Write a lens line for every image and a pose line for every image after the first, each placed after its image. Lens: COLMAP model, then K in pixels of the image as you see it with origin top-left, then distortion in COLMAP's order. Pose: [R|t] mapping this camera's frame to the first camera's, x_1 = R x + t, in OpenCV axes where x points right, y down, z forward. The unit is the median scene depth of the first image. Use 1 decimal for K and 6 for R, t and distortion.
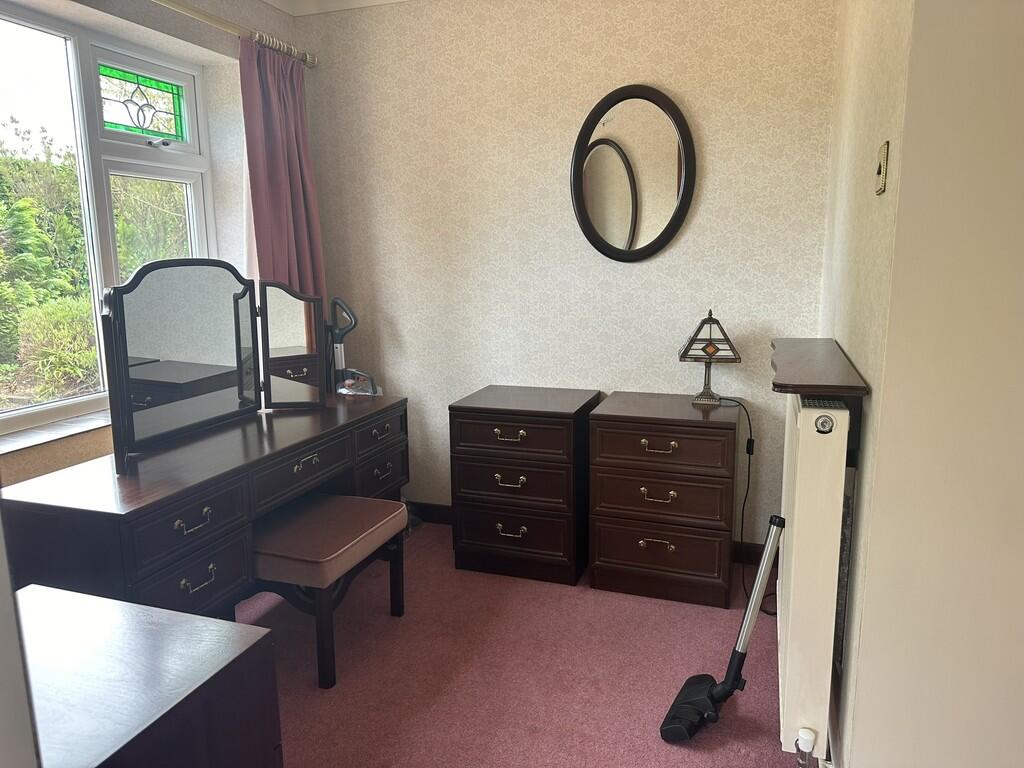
lens RADIAL K [[727.3, 0, 519.8], [0, 727.3, 386.4], [0, 0, 1]] dist [0.028508, -0.065090]
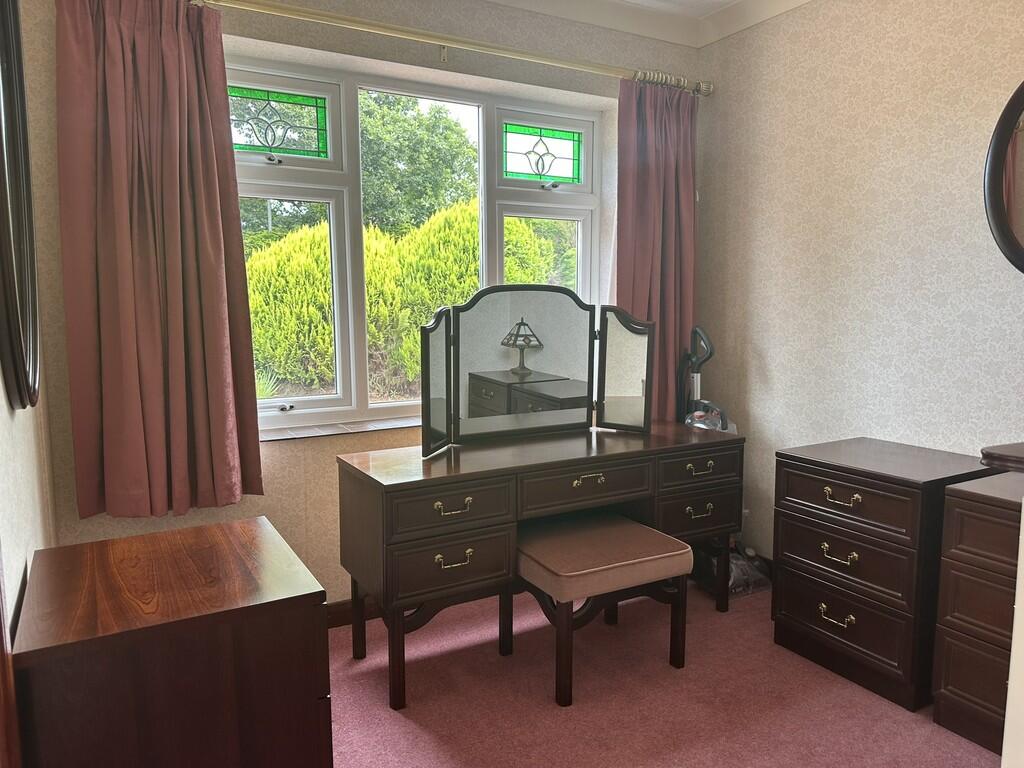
lens RADIAL K [[727.3, 0, 504.7], [0, 727.3, 389.0], [0, 0, 1]] dist [0.028508, -0.065090]
pose [[0.726559, 0.085030, -0.681823, 0.249496], [-0.123087, 0.992368, -0.007405, 0.000329], [0.675990, 0.089304, 0.731480, 0.137095]]
